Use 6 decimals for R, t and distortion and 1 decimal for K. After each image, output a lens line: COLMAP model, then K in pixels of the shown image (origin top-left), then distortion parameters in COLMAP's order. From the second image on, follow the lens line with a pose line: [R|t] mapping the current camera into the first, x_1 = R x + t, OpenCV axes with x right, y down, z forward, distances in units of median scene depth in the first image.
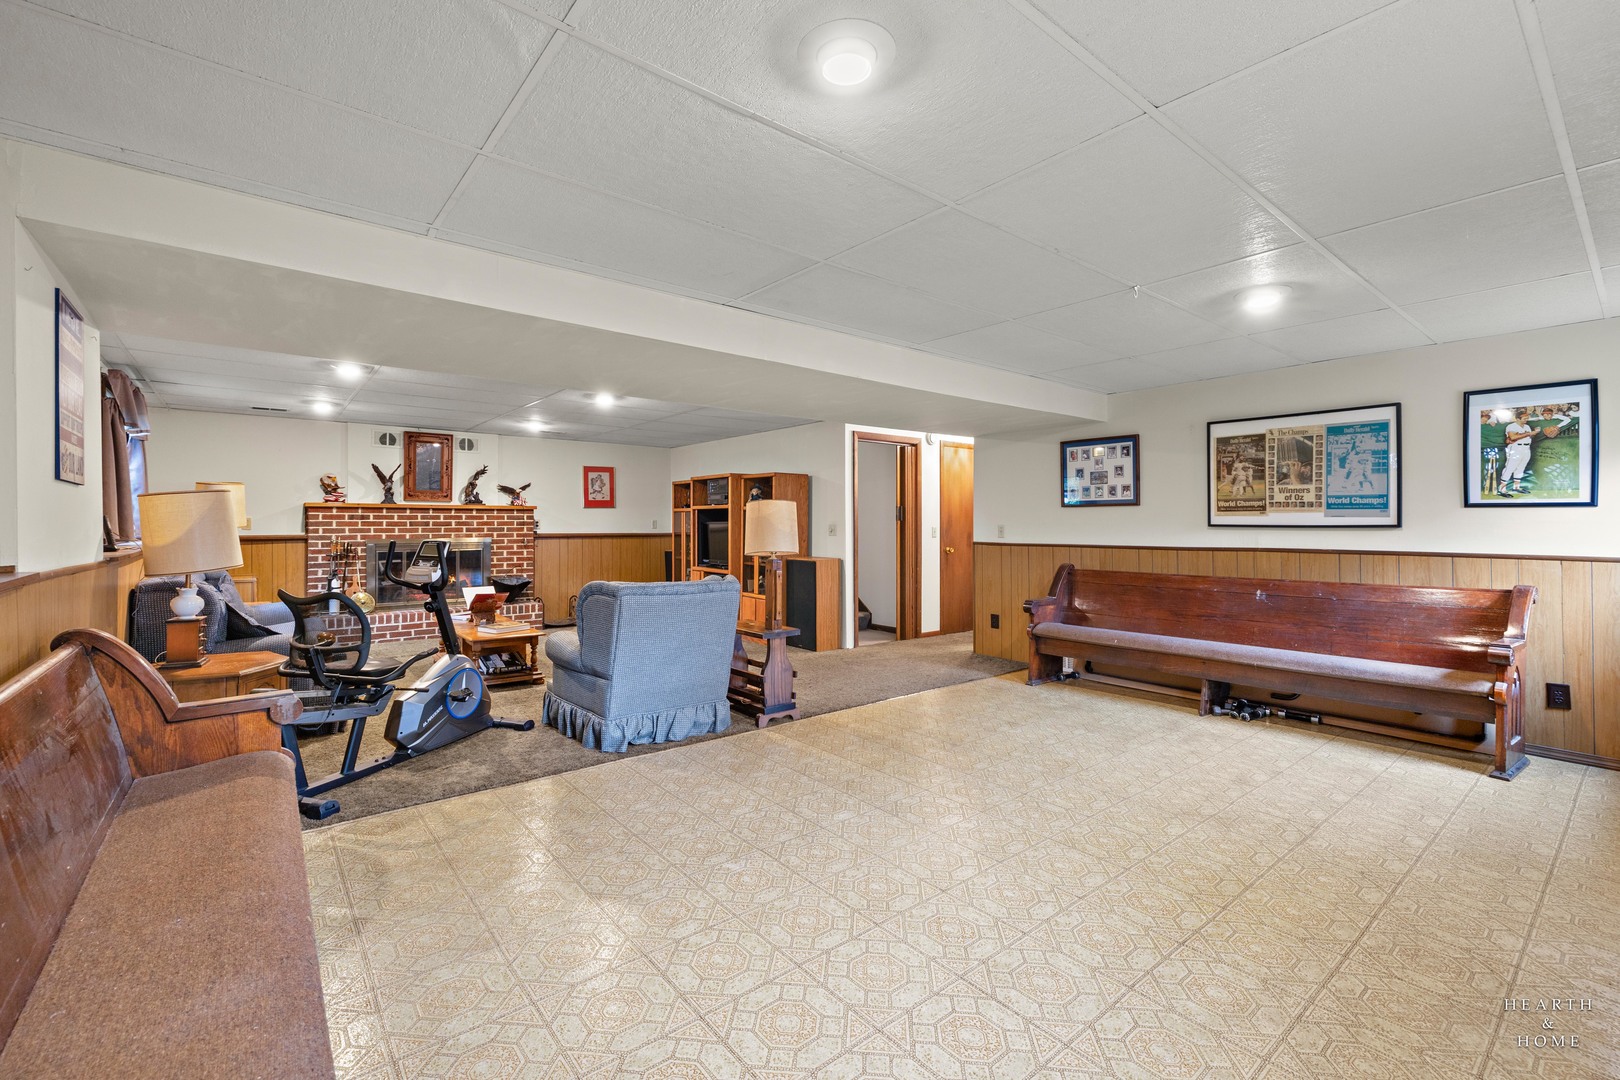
lens RADIAL K [[685.6, 0, 808.6], [0, 685.6, 527.2], [0, 0, 1]] dist [-0.001448, 0.000985]
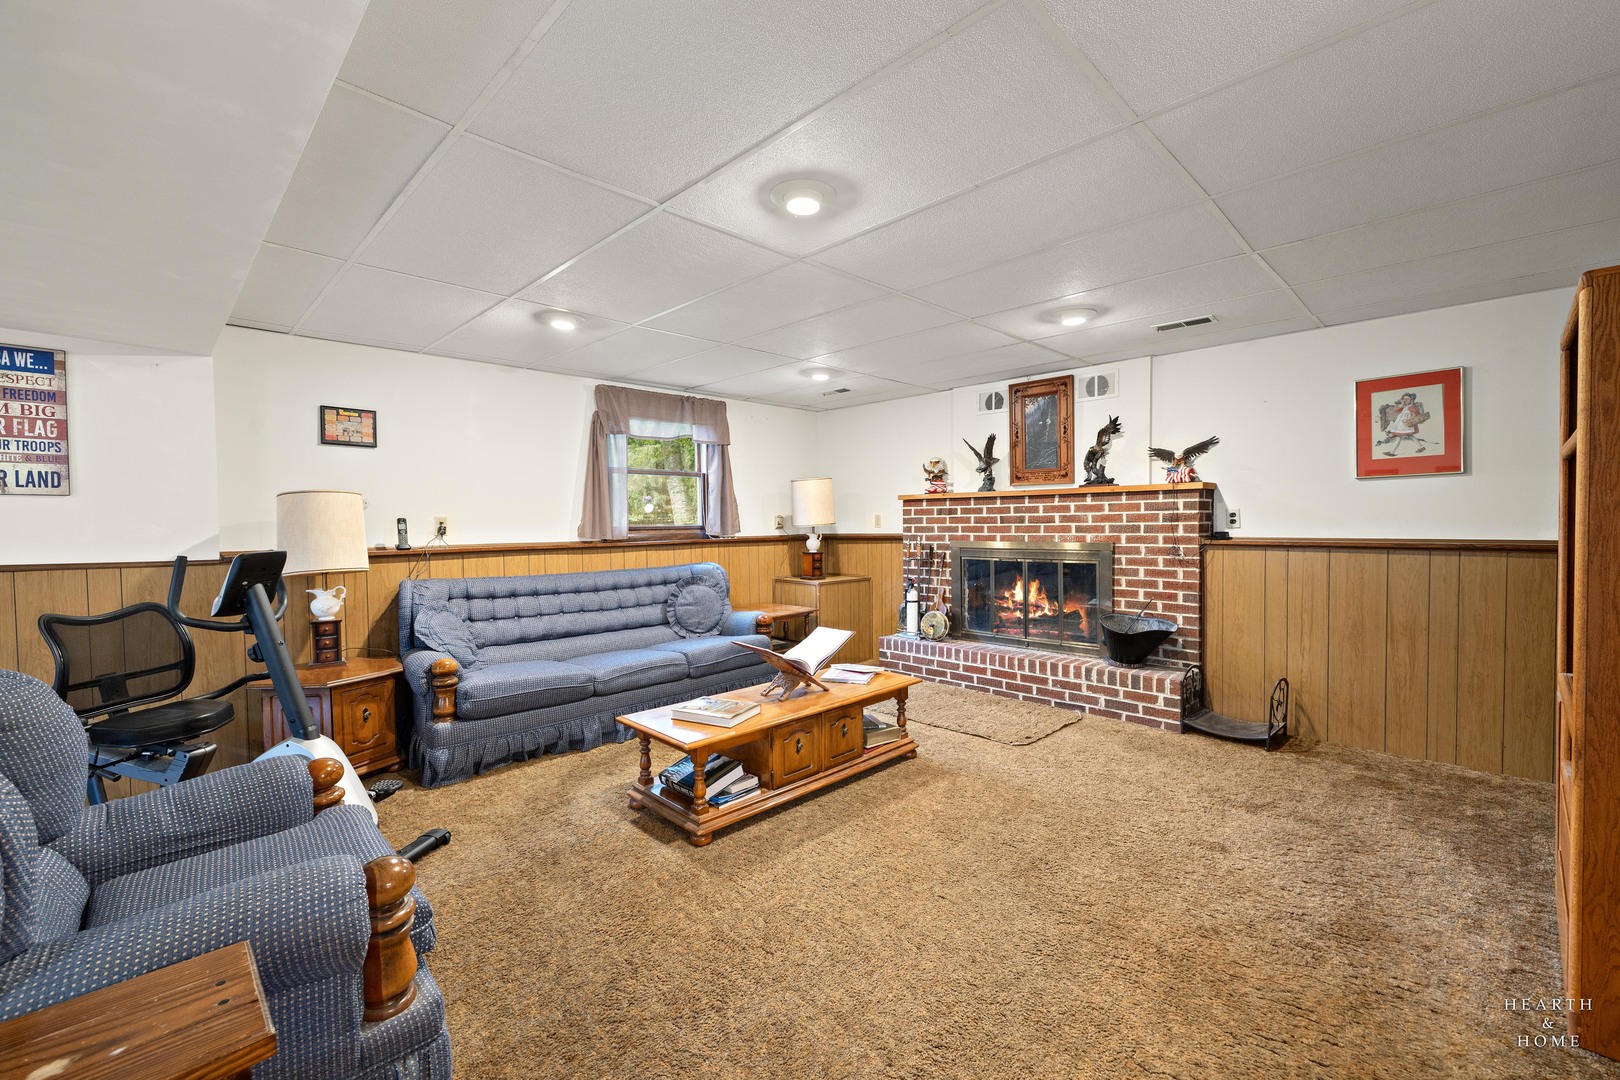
lens RADIAL K [[685.6, 0, 803.5], [0, 685.6, 536.5], [0, 0, 1]] dist [-0.001448, 0.000985]
pose [[0.088213, 0.020750, -0.995885, 0.078715], [0.004475, 0.999765, 0.021227, -0.003374], [0.996092, -0.006329, 0.088100, 0.705274]]
